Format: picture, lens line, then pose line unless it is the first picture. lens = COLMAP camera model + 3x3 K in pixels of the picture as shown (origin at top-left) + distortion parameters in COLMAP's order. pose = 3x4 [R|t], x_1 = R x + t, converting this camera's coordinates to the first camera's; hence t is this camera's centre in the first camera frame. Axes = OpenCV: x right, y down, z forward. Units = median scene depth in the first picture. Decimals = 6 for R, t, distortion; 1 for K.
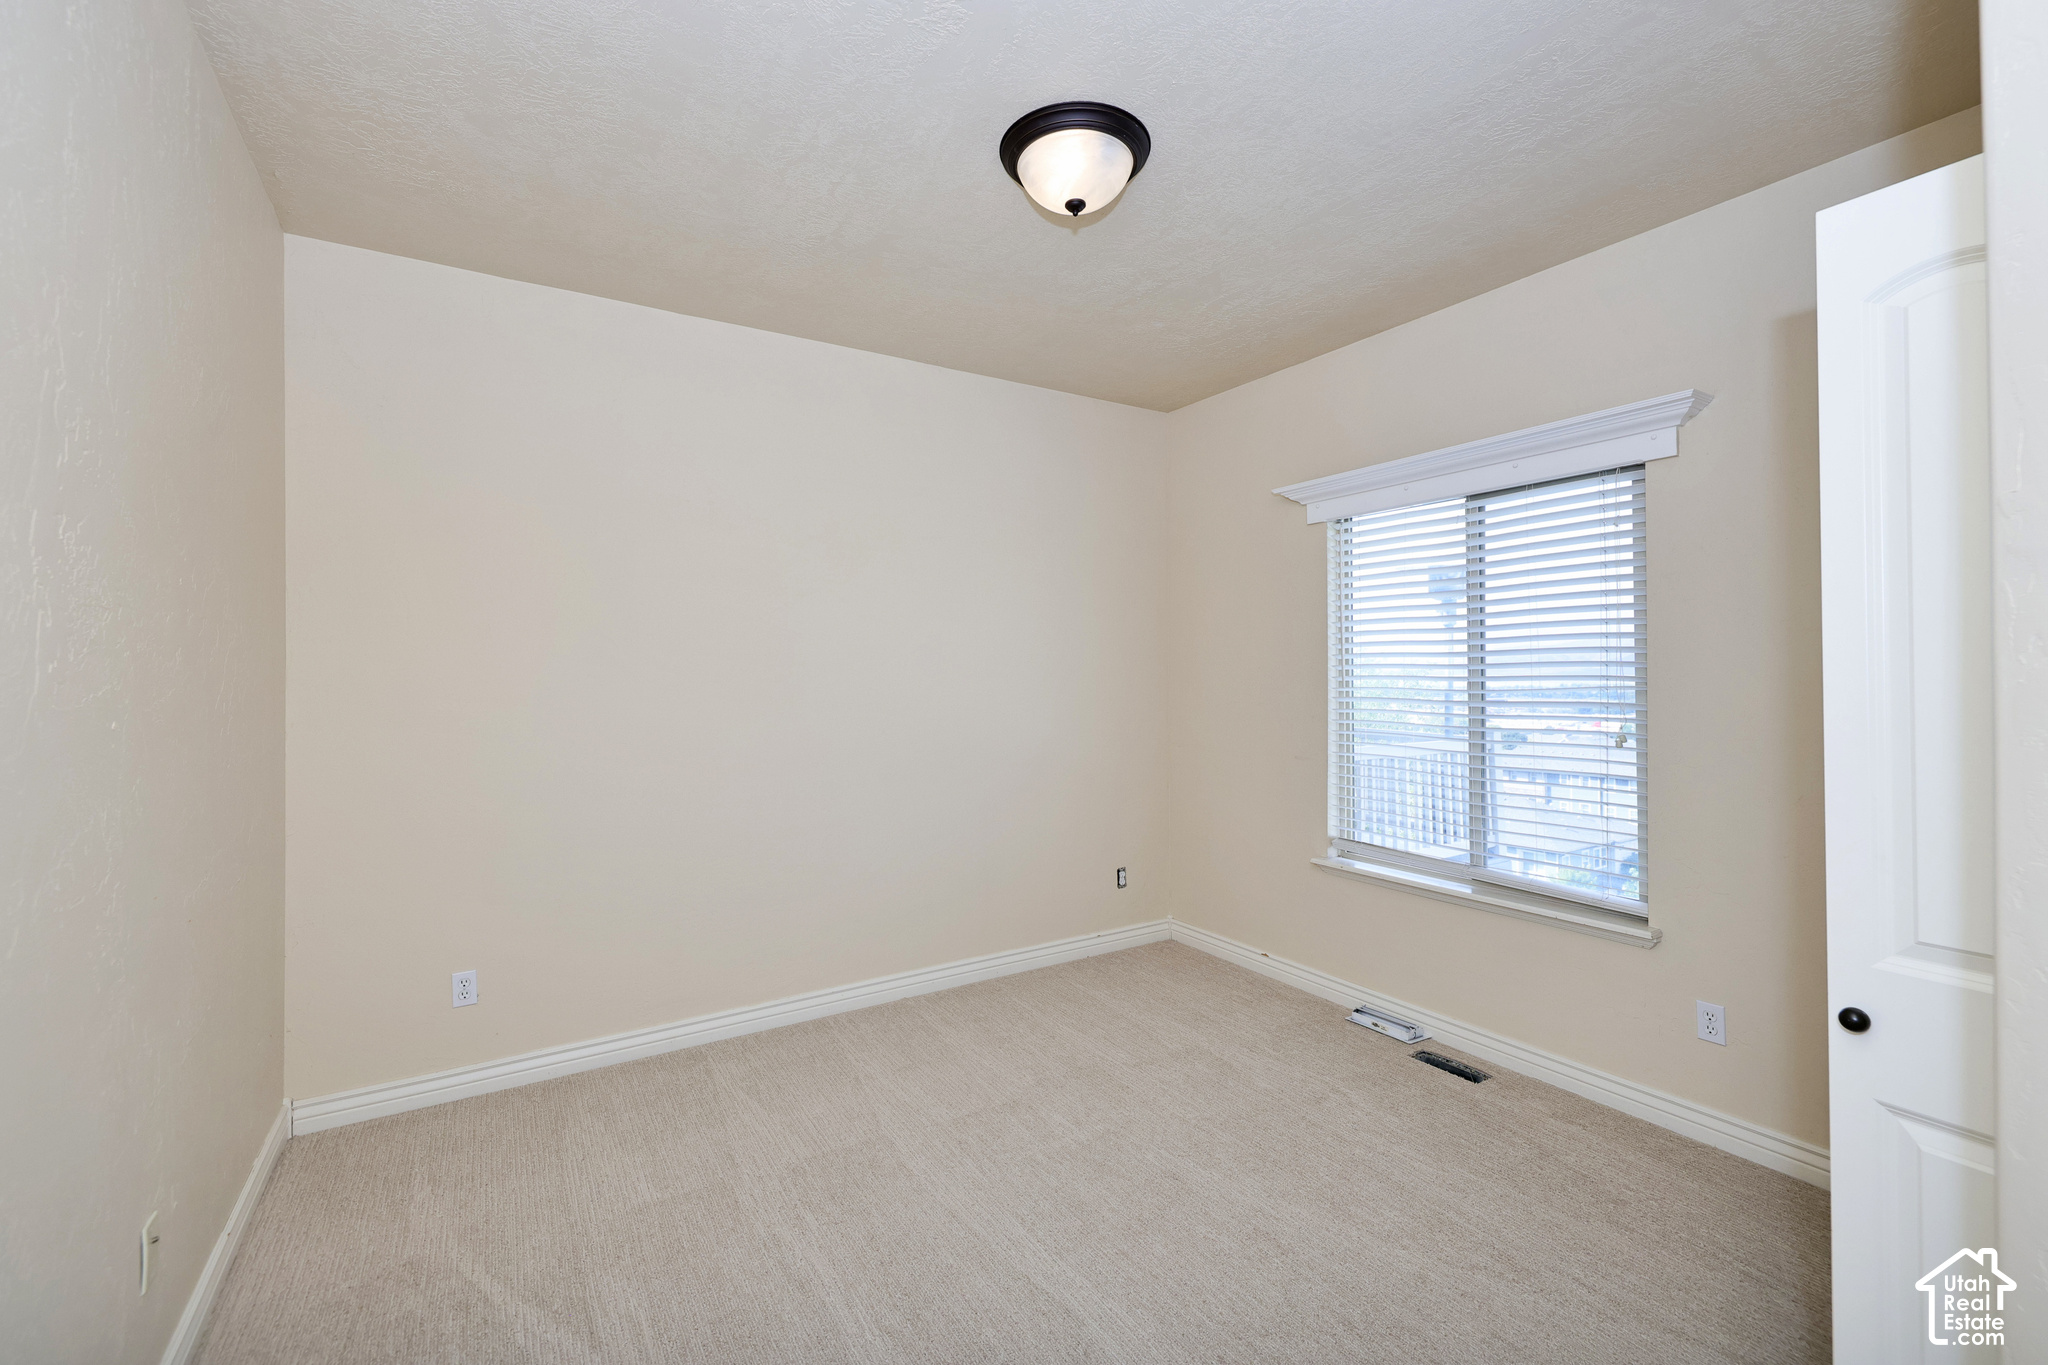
lens RADIAL K [[875.6, 0, 1032.7], [0, 875.6, 667.1], [0, 0, 1]] dist [0.017721, -0.000214]
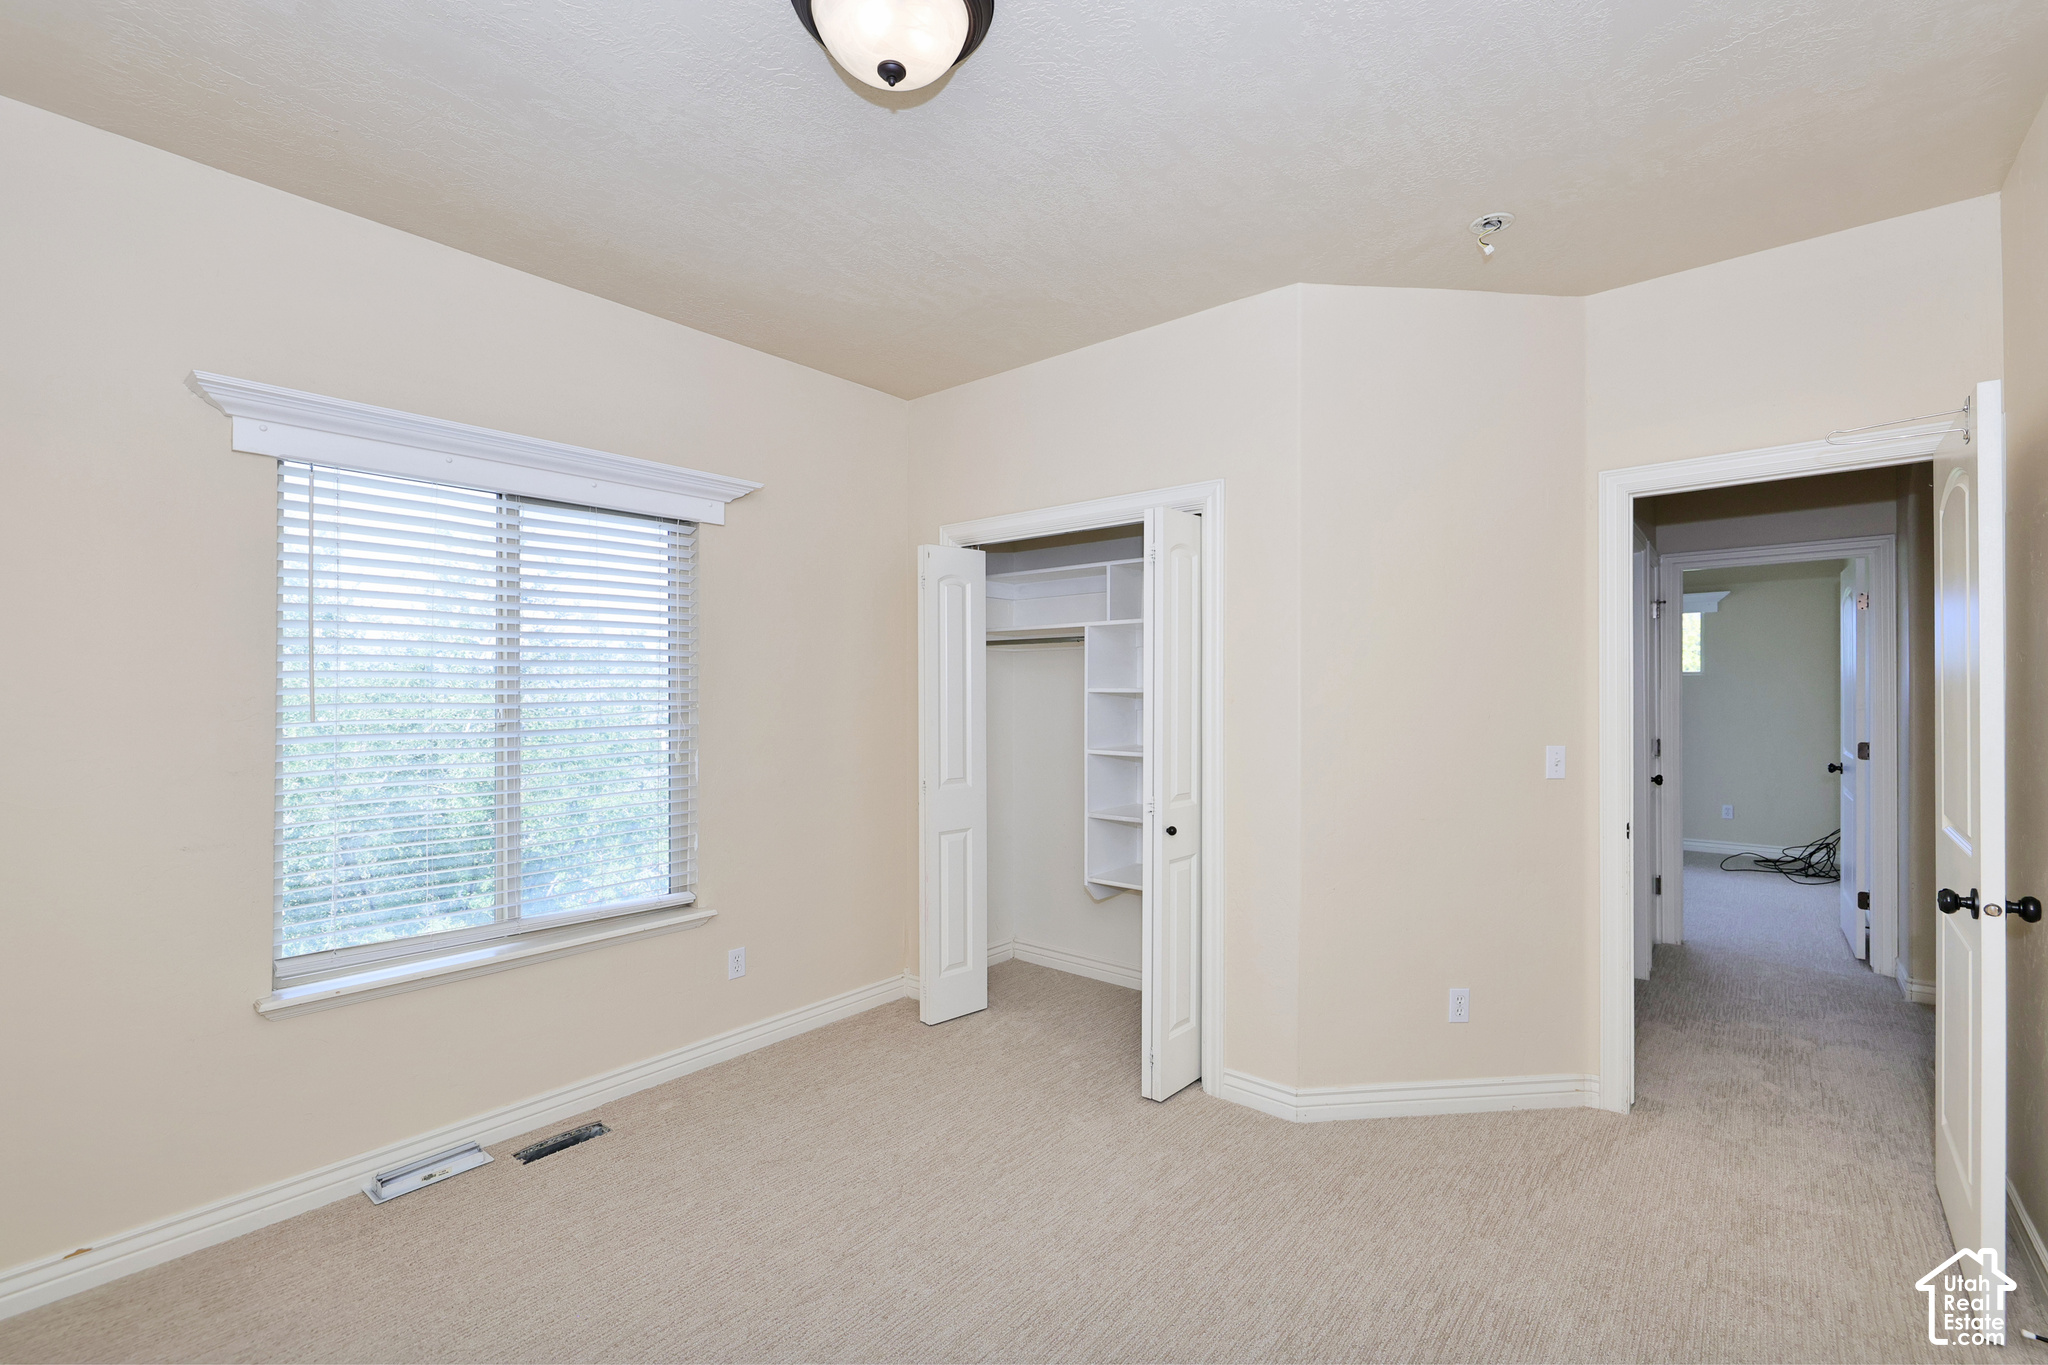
lens RADIAL K [[875.6, 0, 1043.3], [0, 875.6, 700.0], [0, 0, 1]] dist [0.017721, -0.000214]
pose [[-0.300829, 0.001663, 0.953677, -0.498703], [0.002532, 0.999996, -0.000945, 0.010297], [-0.953675, 0.002130, -0.300832, 0.772573]]
